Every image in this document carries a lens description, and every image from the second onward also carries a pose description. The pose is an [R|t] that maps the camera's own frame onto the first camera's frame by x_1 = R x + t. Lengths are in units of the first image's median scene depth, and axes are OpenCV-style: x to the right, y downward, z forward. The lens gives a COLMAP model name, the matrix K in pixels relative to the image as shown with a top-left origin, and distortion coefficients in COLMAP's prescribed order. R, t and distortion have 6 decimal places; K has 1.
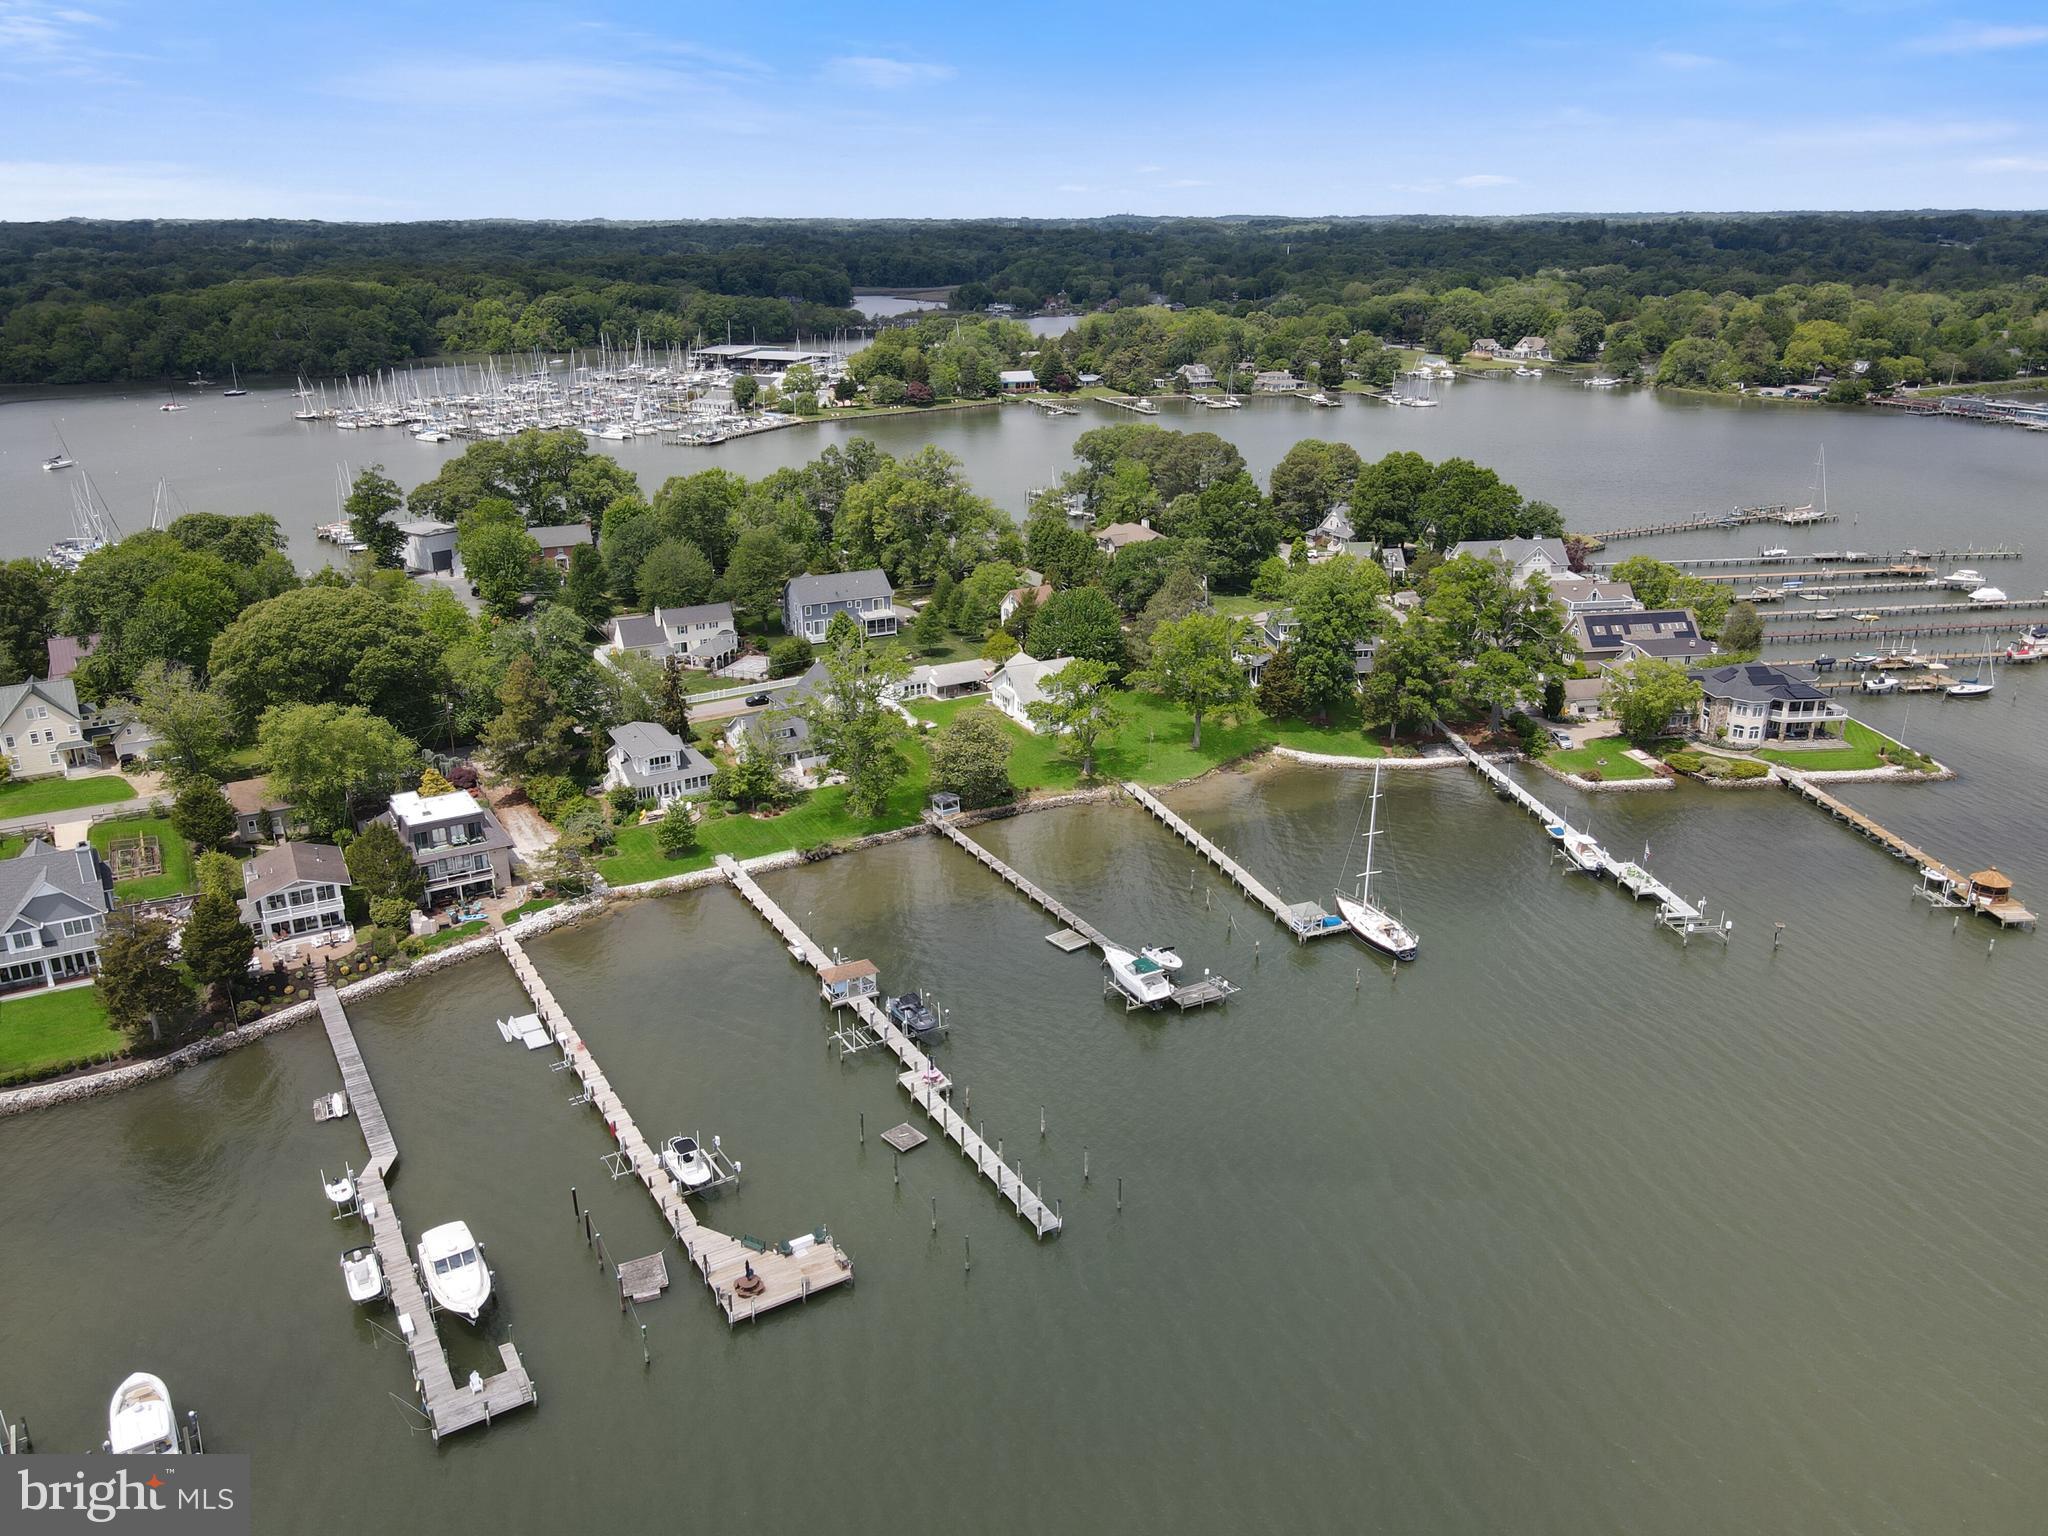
lens RADIAL K [[1488.2, 0, 999.6], [0, 1488.2, 758.7], [0, 0, 1]] dist [0.001301, 0.005766]
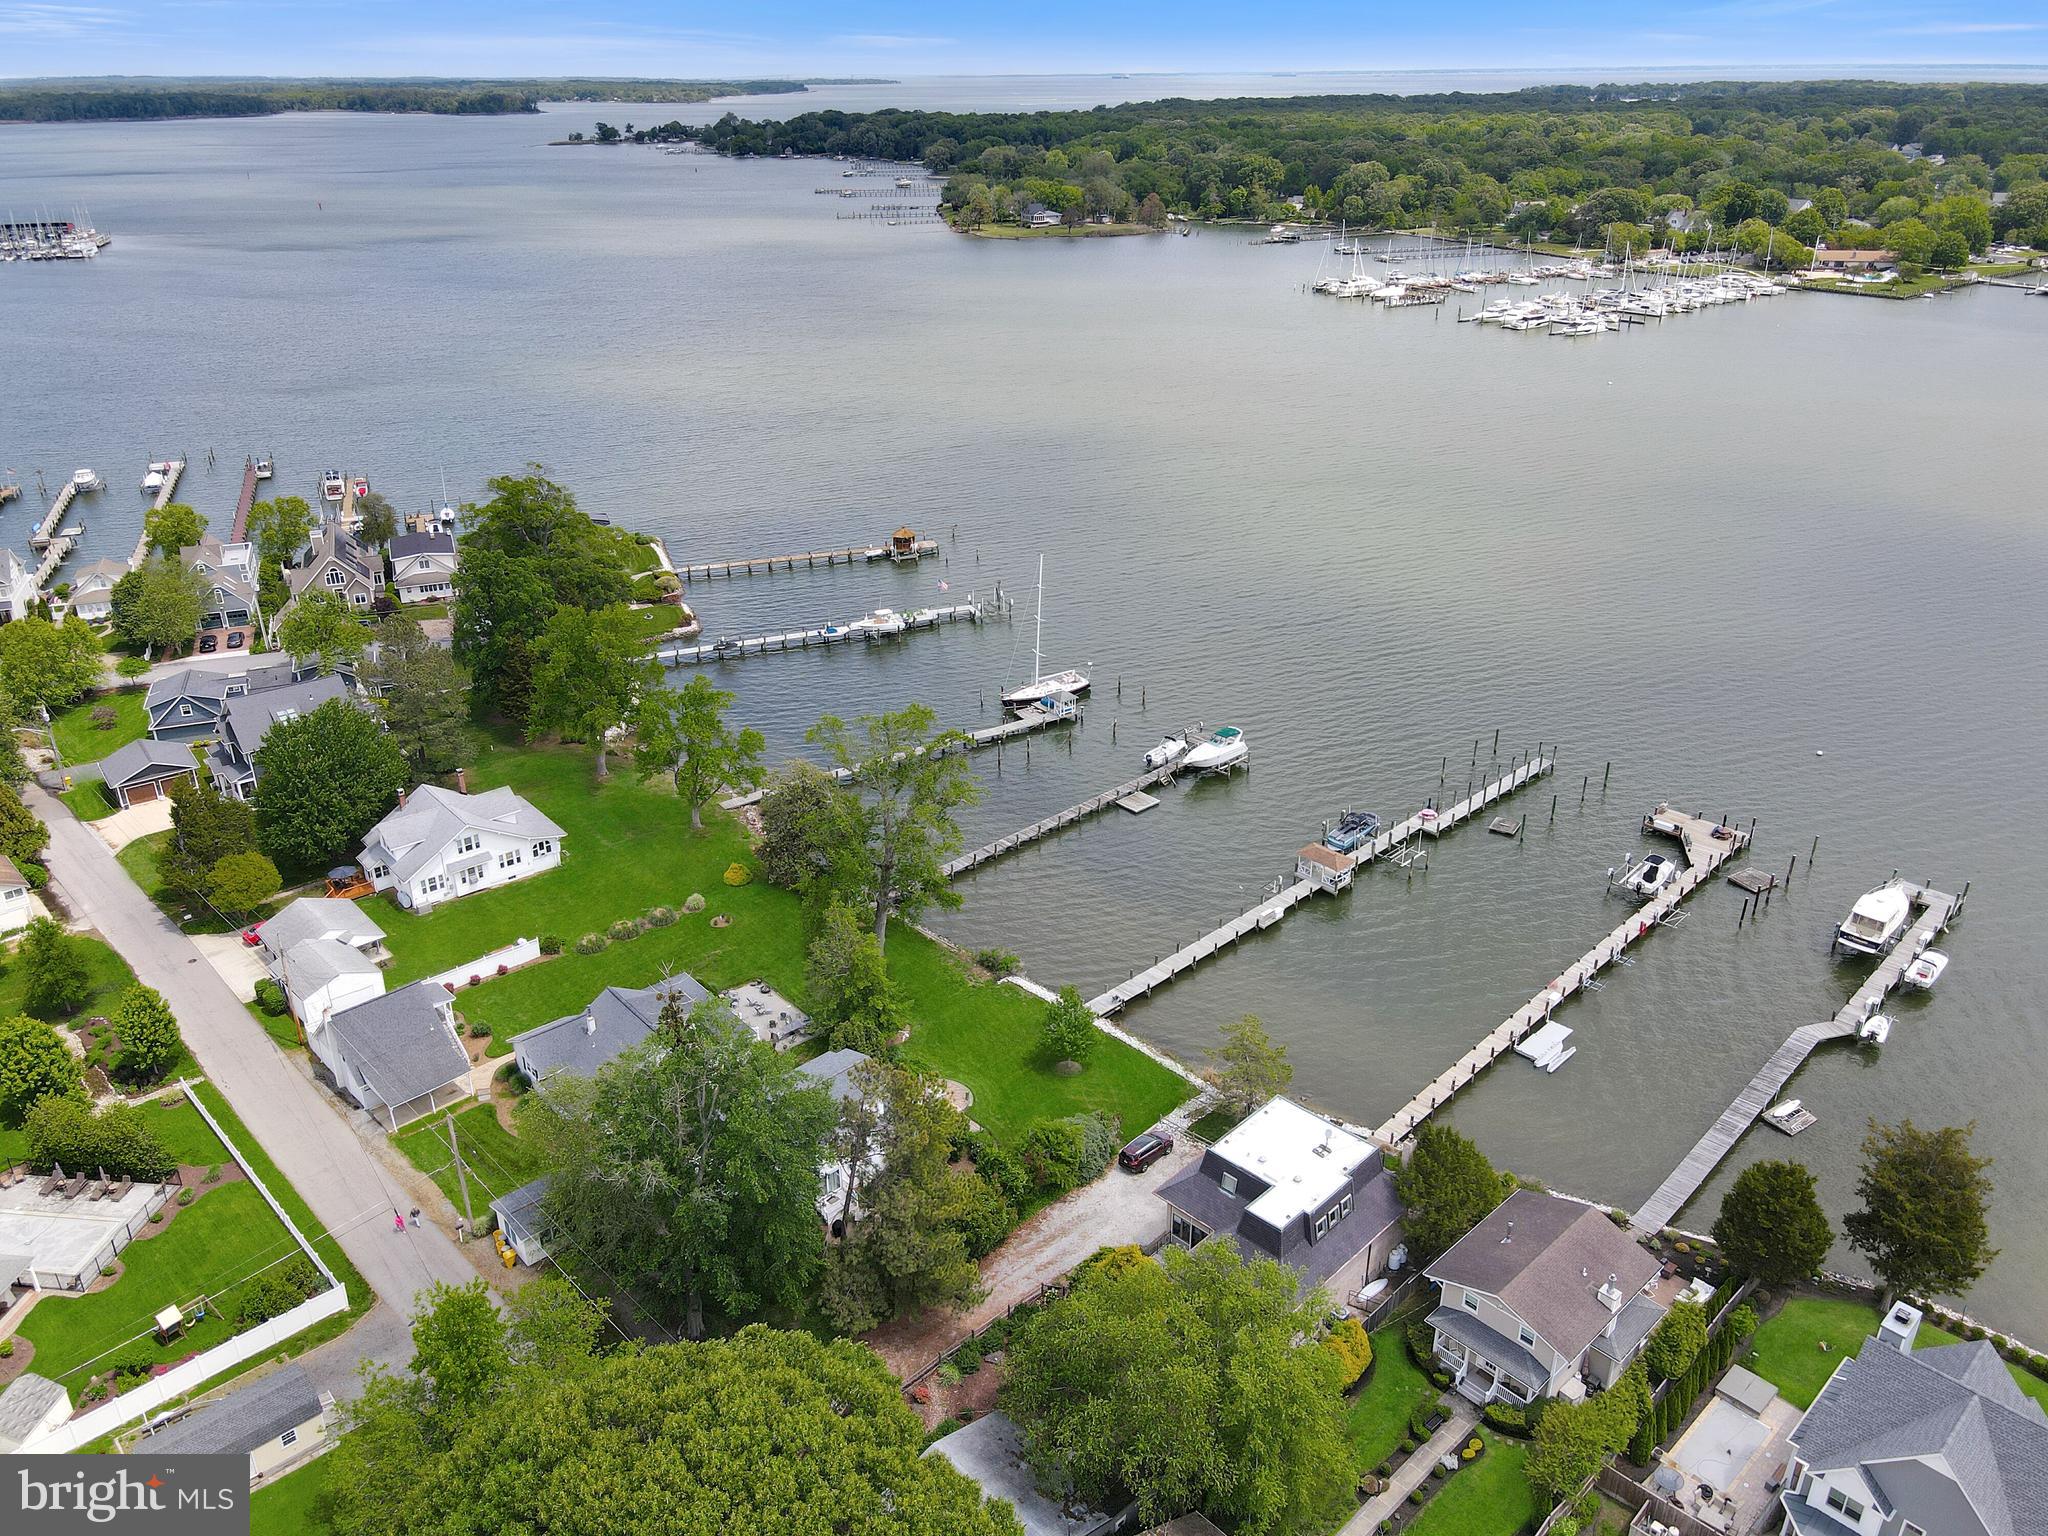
lens RADIAL K [[1488.2, 0, 999.6], [0, 1488.2, 758.7], [0, 0, 1]] dist [0.001301, 0.005766]
pose [[-0.238493, -0.397948, 0.885866, -0.970030], [0.349347, 0.815968, 0.460600, -0.478674], [-0.906133, 0.419325, -0.055581, 1.300001]]
